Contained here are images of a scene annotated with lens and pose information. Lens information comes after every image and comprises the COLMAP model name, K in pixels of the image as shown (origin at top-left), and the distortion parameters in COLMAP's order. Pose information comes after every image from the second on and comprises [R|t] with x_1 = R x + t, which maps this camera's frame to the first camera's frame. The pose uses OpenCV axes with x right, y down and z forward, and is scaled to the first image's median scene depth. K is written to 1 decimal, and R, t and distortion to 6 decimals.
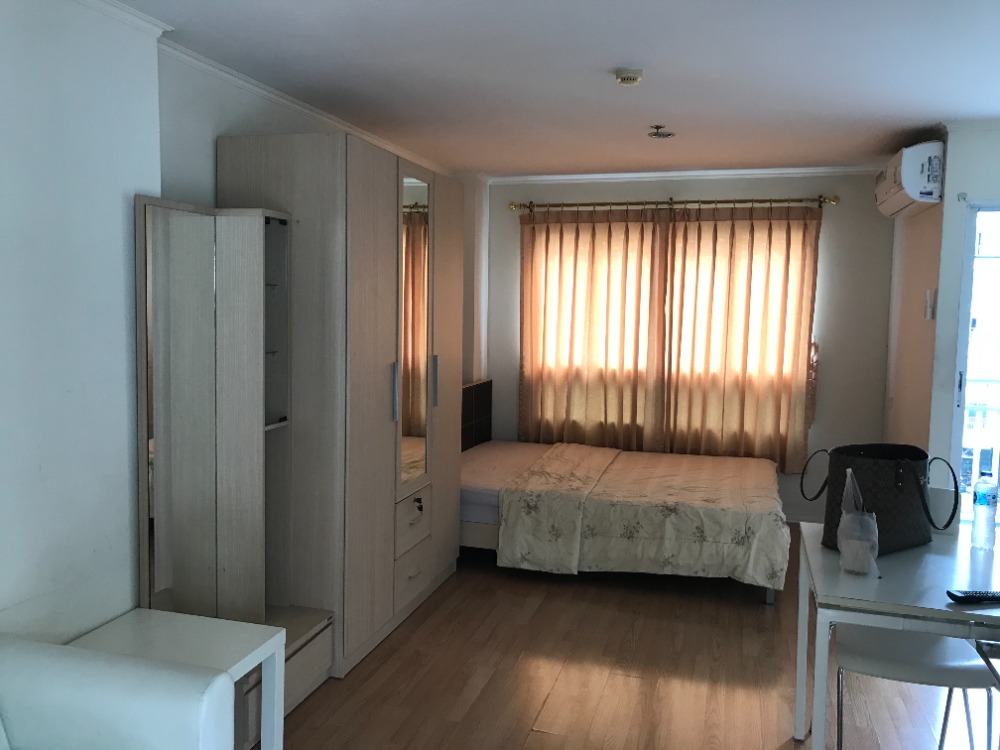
lens RADIAL K [[805.0, 0, 500.0], [0, 805.0, 375.0], [0, 0, 1]] dist [0.011474, -0.003911]
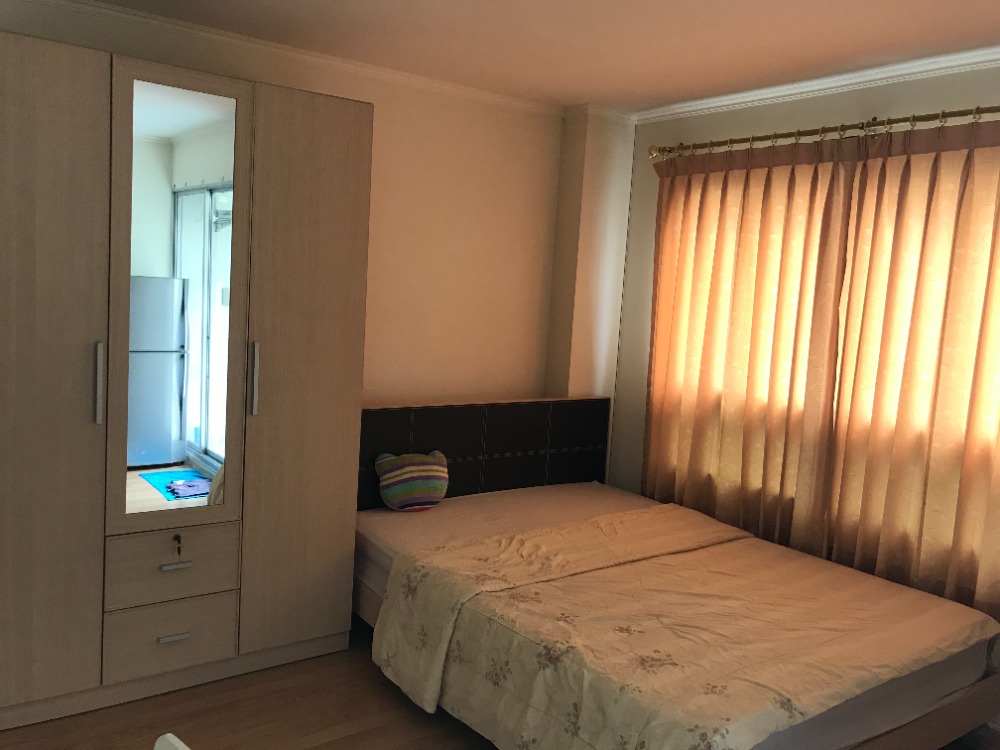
lens RADIAL K [[821.6, 0, 500.0], [0, 821.6, 375.0], [0, 0, 1]] dist [0.001237, 0.003635]
pose [[0.798637, 0.102591, -0.593004, 0.430132], [-0.104747, 0.994019, 0.030898, -0.033743], [0.592627, 0.037439, 0.804606, 0.448200]]
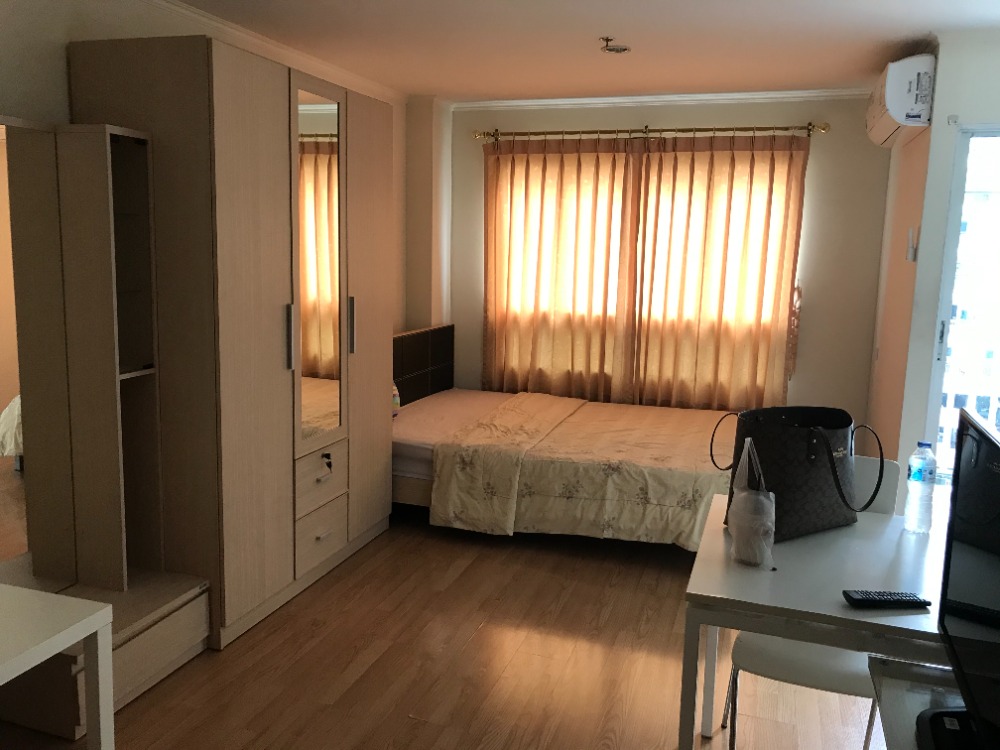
lens RADIAL K [[805.0, 0, 500.0], [0, 805.0, 375.0], [0, 0, 1]] dist [0.011474, -0.003911]
pose [[0.999253, 0.013637, -0.036155, 0.098851], [-0.011013, 0.997358, 0.071809, -0.002999], [0.037038, -0.071357, 0.996763, 0.078001]]
